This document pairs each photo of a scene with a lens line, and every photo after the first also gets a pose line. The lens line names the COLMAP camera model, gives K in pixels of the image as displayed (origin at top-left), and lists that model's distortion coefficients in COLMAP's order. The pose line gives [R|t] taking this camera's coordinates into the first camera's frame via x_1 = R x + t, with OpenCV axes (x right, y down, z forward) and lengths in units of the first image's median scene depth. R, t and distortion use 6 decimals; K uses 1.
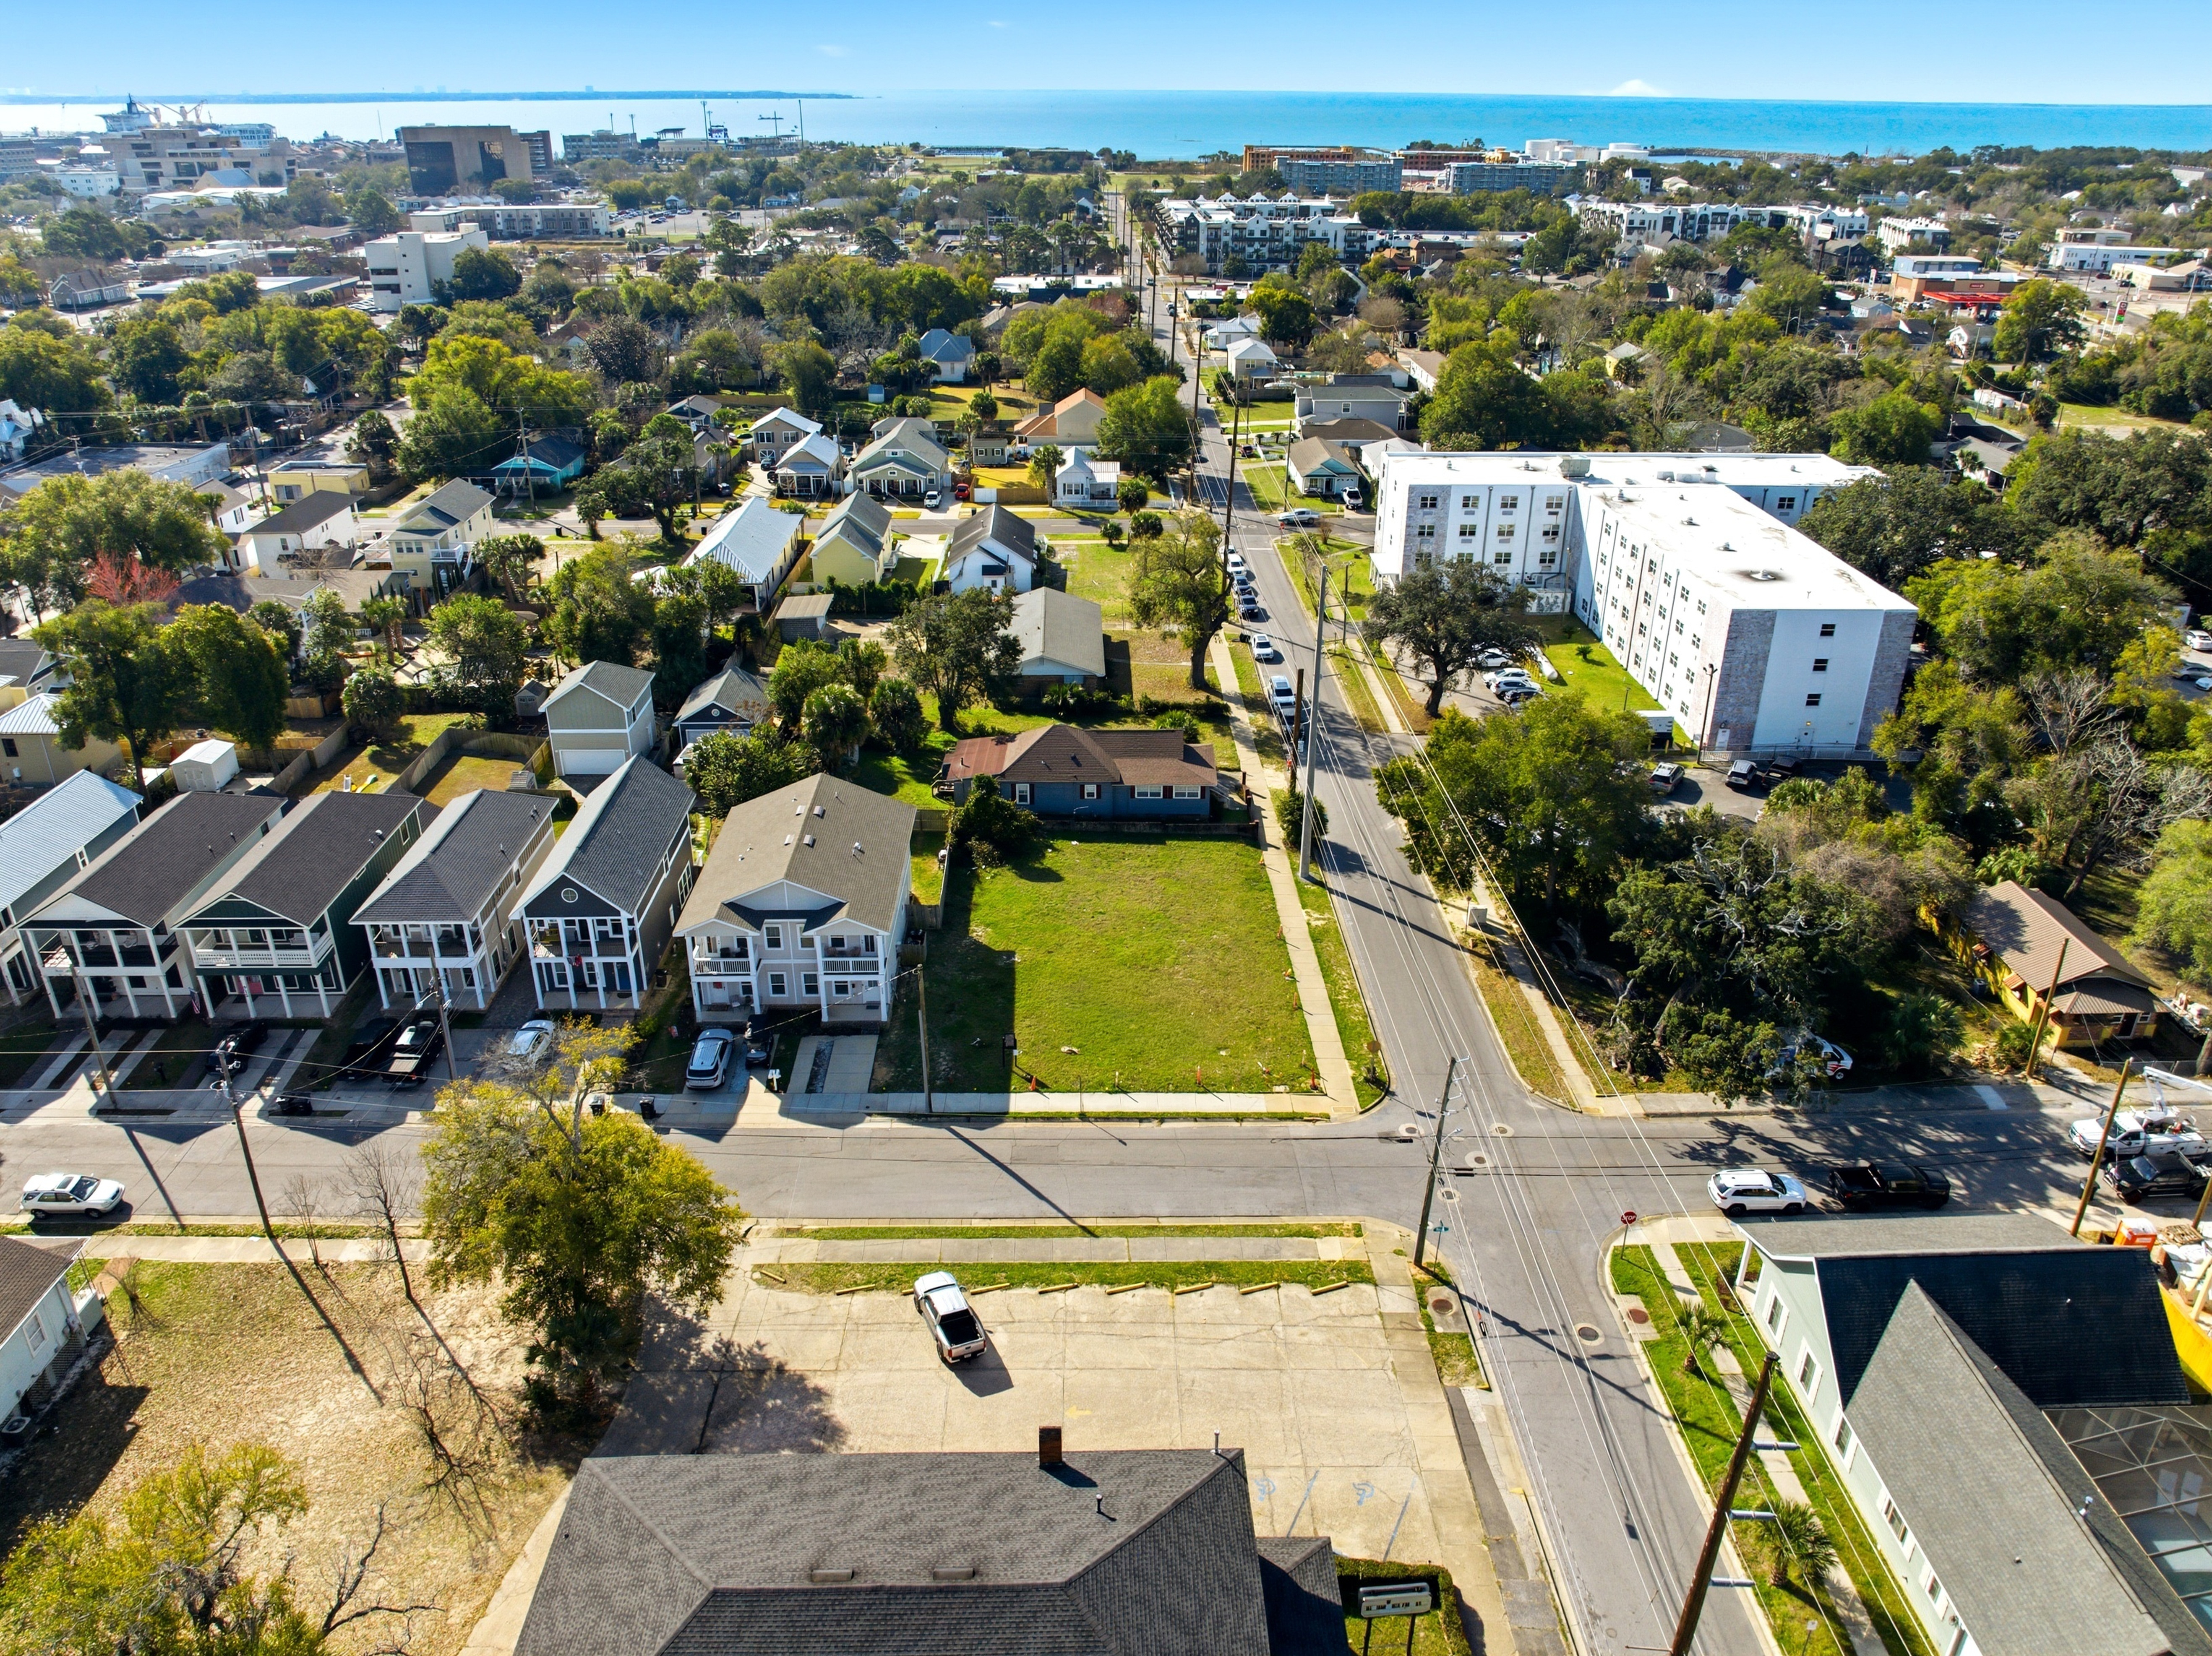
lens RADIAL K [[1559.2, 0, 1115.2], [0, 1559.2, 822.4], [0, 0, 1]] dist [-0.038820, 0.002506]
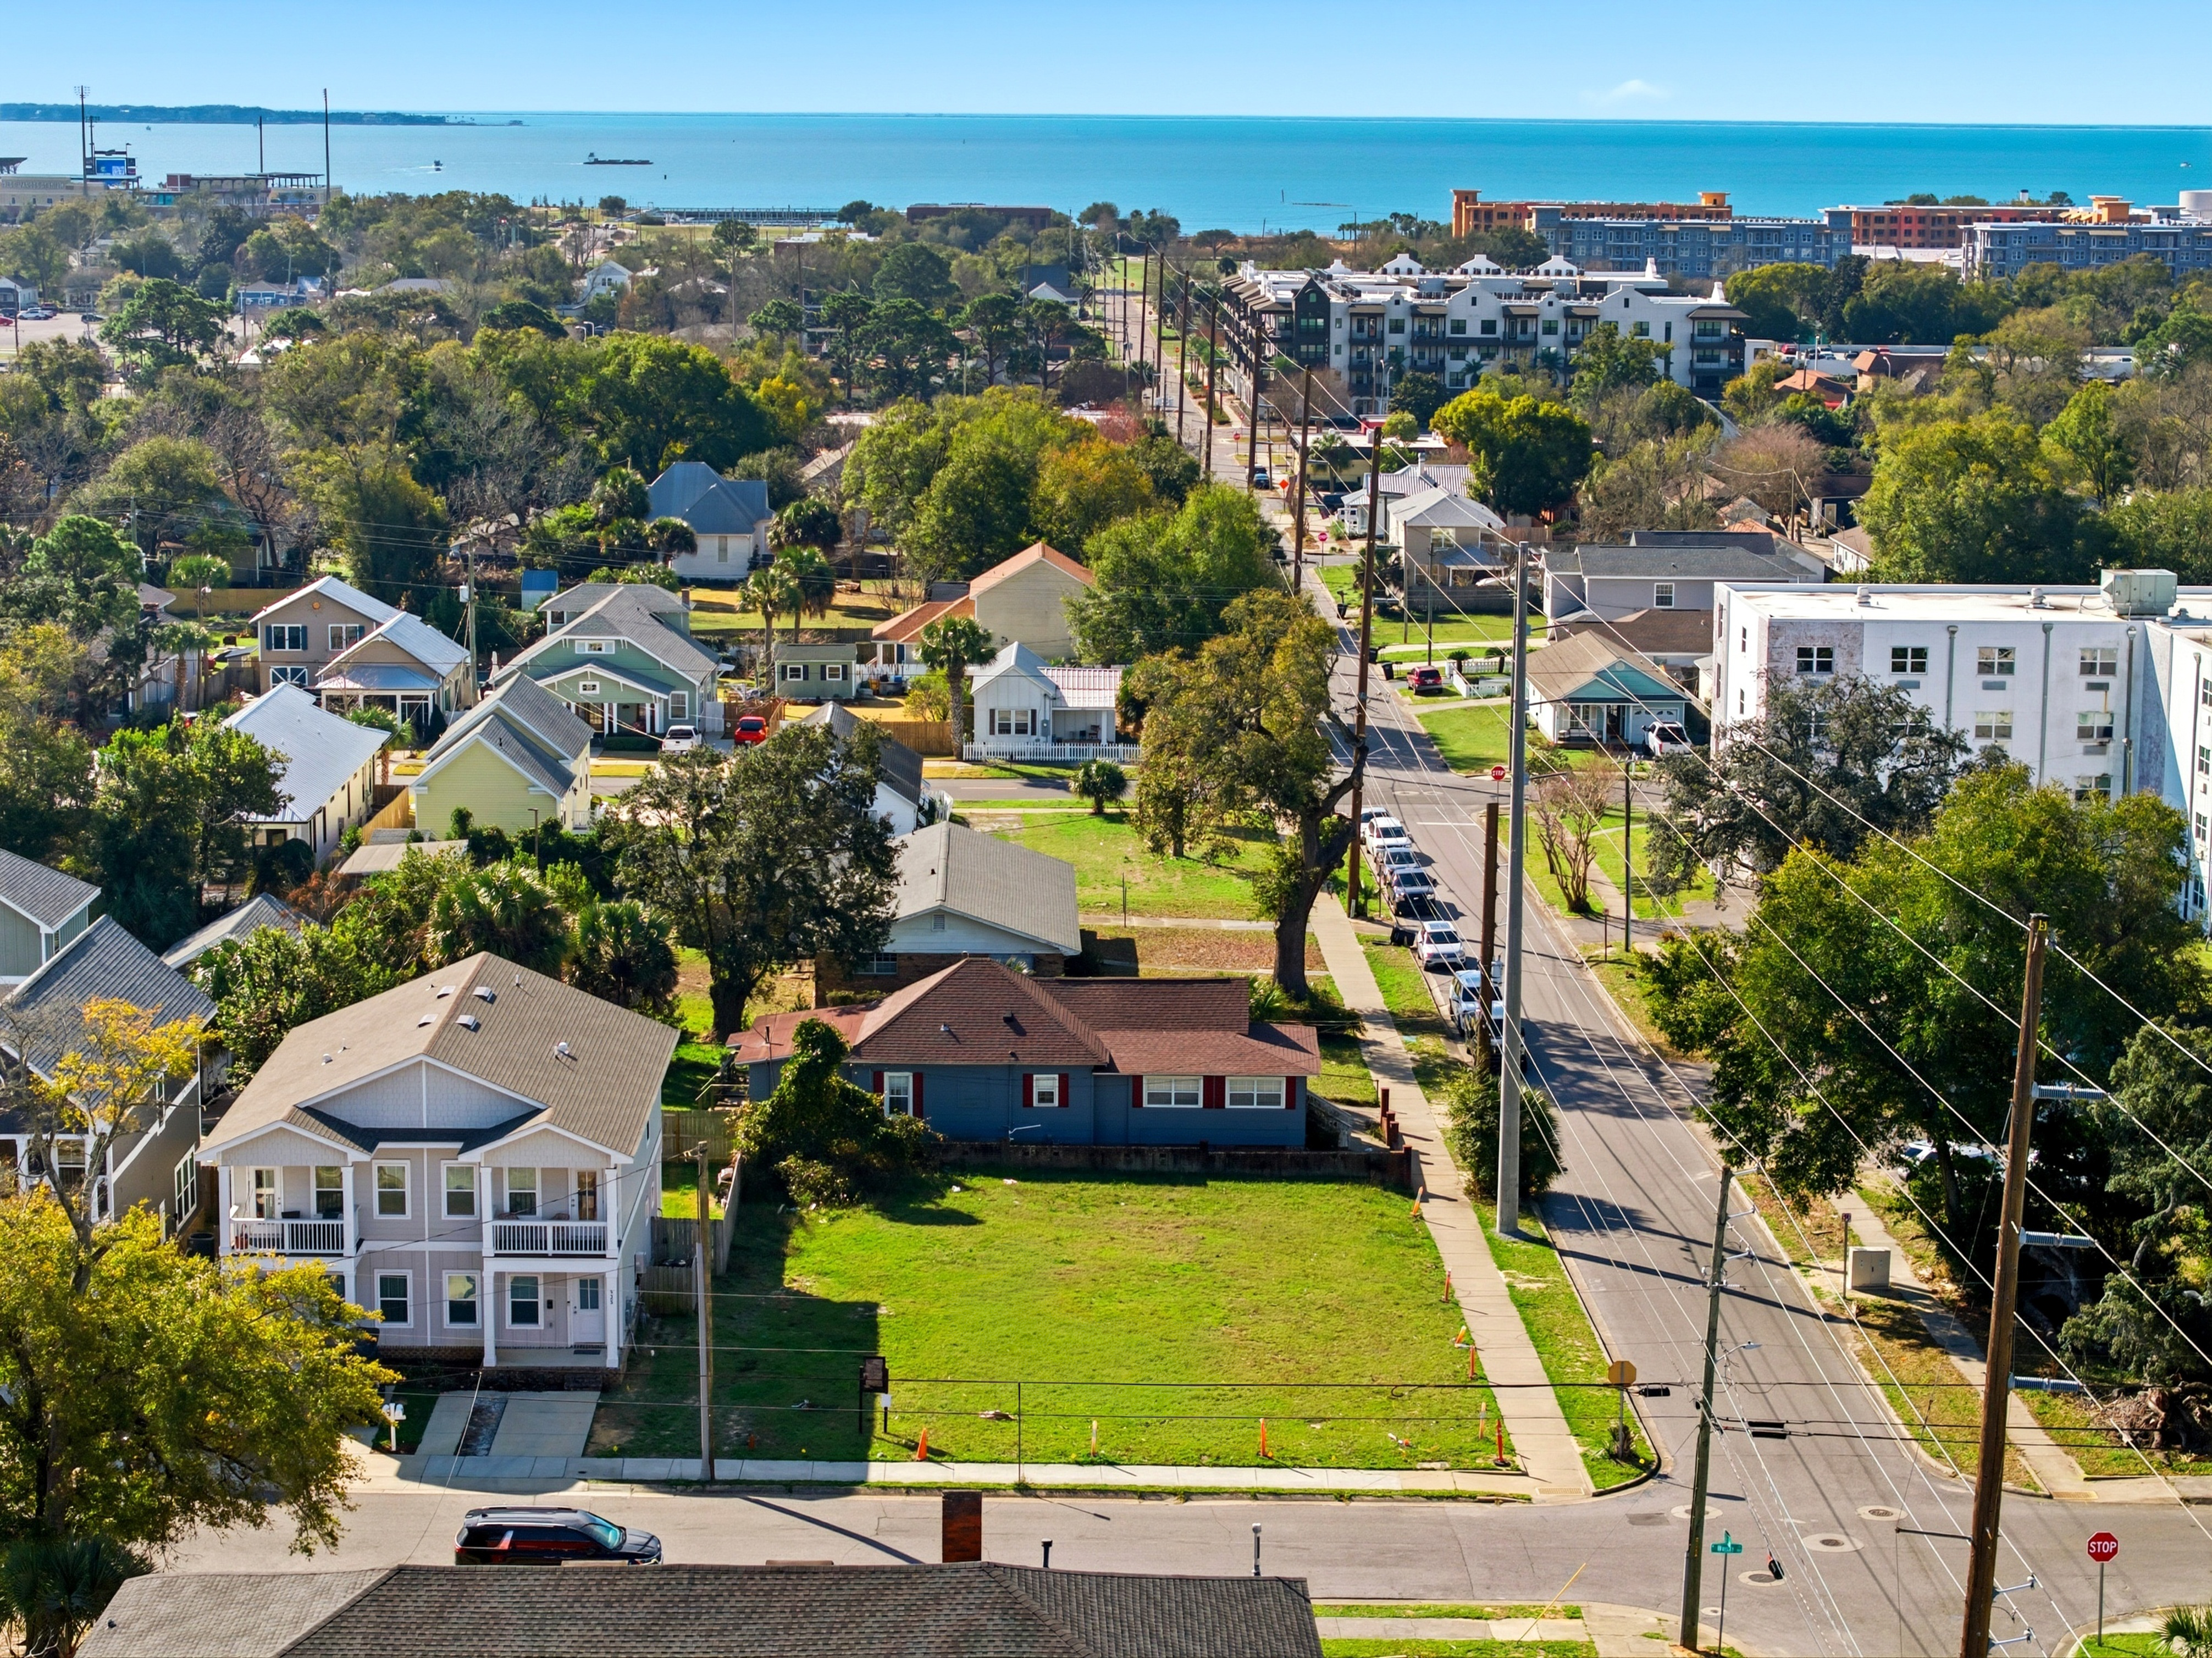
lens RADIAL K [[4431.4, 0, 1101.5], [0, 4431.4, 940.4], [0, 0, 1]] dist [-0.282413, 2.172822]
pose [[0.999977, 0.003849, -0.005649, 0.007379], [-0.005164, 0.966843, -0.255320, 0.255147], [0.004479, 0.255343, 0.966840, -0.257185]]
